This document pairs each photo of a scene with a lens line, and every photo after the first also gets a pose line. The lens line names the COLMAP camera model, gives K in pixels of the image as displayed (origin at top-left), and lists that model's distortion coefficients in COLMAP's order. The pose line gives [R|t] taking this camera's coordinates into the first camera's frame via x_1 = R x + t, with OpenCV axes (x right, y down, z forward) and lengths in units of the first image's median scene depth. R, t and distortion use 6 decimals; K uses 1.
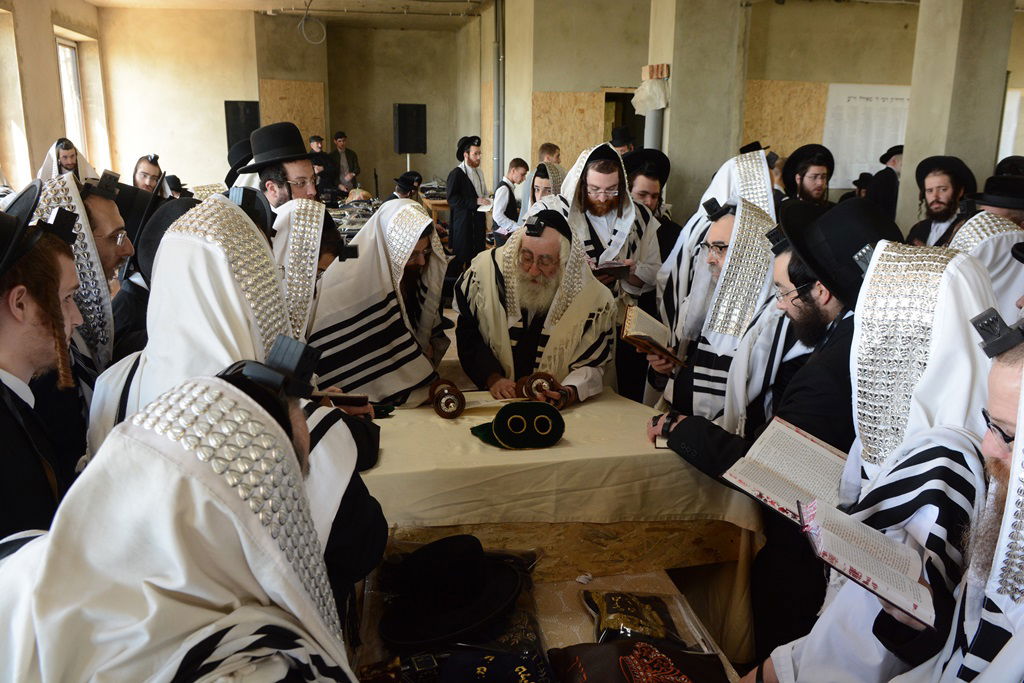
lens RADIAL K [[808.9, 0, 516.5], [0, 808.9, 344.0], [0, 0, 1]] dist [-0.021081, -0.015771]
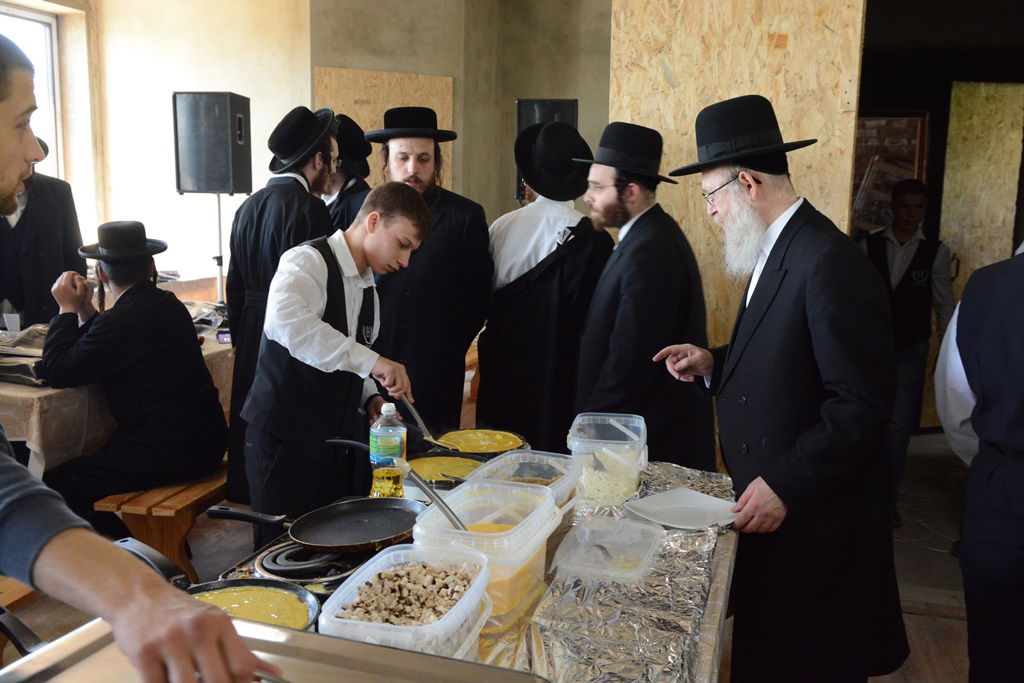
lens RADIAL K [[955.7, 0, 512.4], [0, 955.7, 340.6], [0, 0, 1]] dist [0.012534, 0.000000]
pose [[0.878102, 0.077842, -0.472099, 0.166244], [-0.133435, 0.987373, -0.085385, -0.124112], [0.459491, 0.137971, 0.877401, 0.617651]]
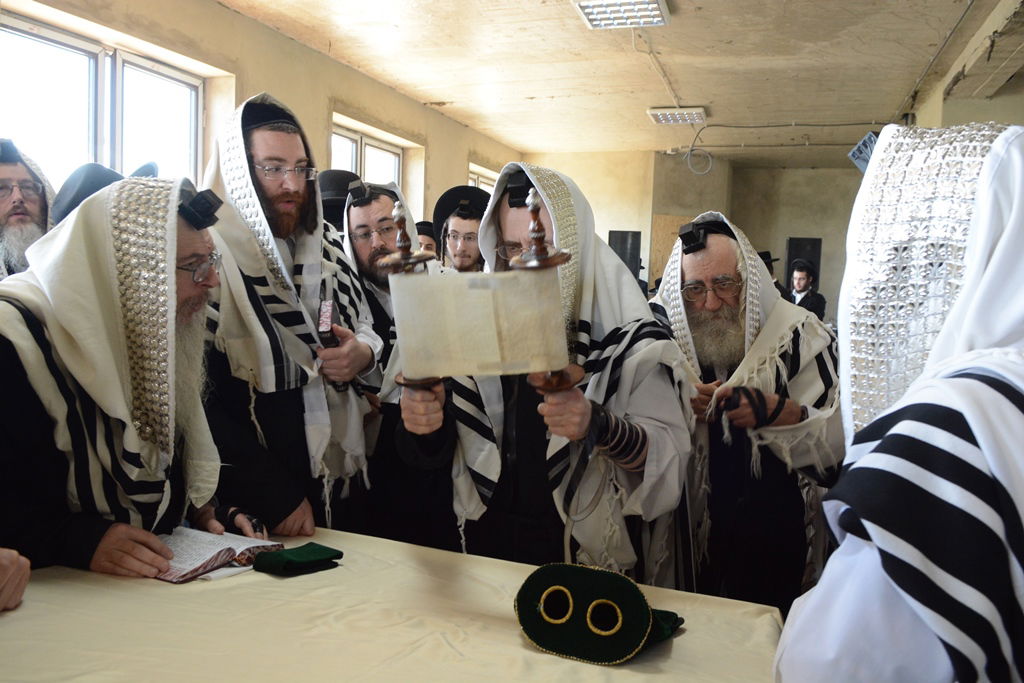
lens RADIAL K [[764.4, 0, 509.5], [0, 764.4, 345.7], [0, 0, 1]] dist [-0.029503, -0.027871]
pose [[0.846006, 0.069483, -0.528627, 0.064265], [-0.166126, 0.976469, -0.137517, -0.000861], [0.506633, 0.204158, 0.837641, 0.153207]]
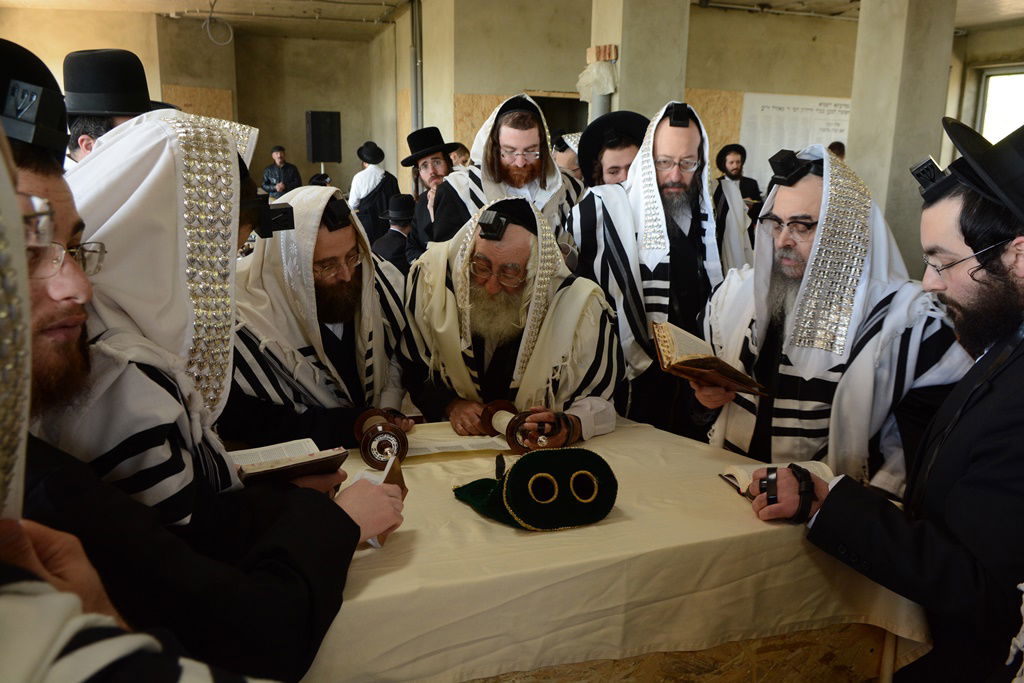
lens RADIAL K [[764.4, 0, 515.3], [0, 764.4, 340.3], [0, 0, 1]] dist [-0.029503, -0.027871]
pose [[0.993179, -0.022563, 0.114394, -0.016907], [0.024840, 0.999520, -0.018513, -0.000079], [-0.113921, 0.021228, 0.993263, 0.089908]]
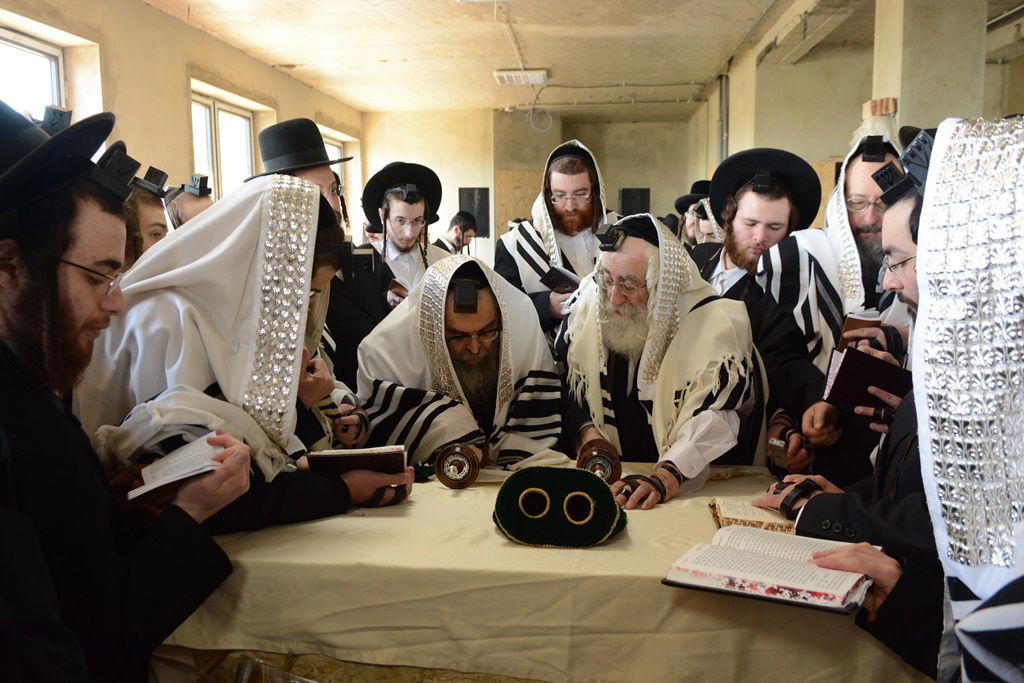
lens RADIAL K [[764.4, 0, 515.9], [0, 764.4, 336.1], [0, 0, 1]] dist [-0.029503, -0.027871]
pose [[0.950969, 0.024827, -0.308289, 0.032783], [-0.063455, 0.991230, -0.115912, 0.008857], [0.302708, 0.129791, 0.944204, 0.091209]]
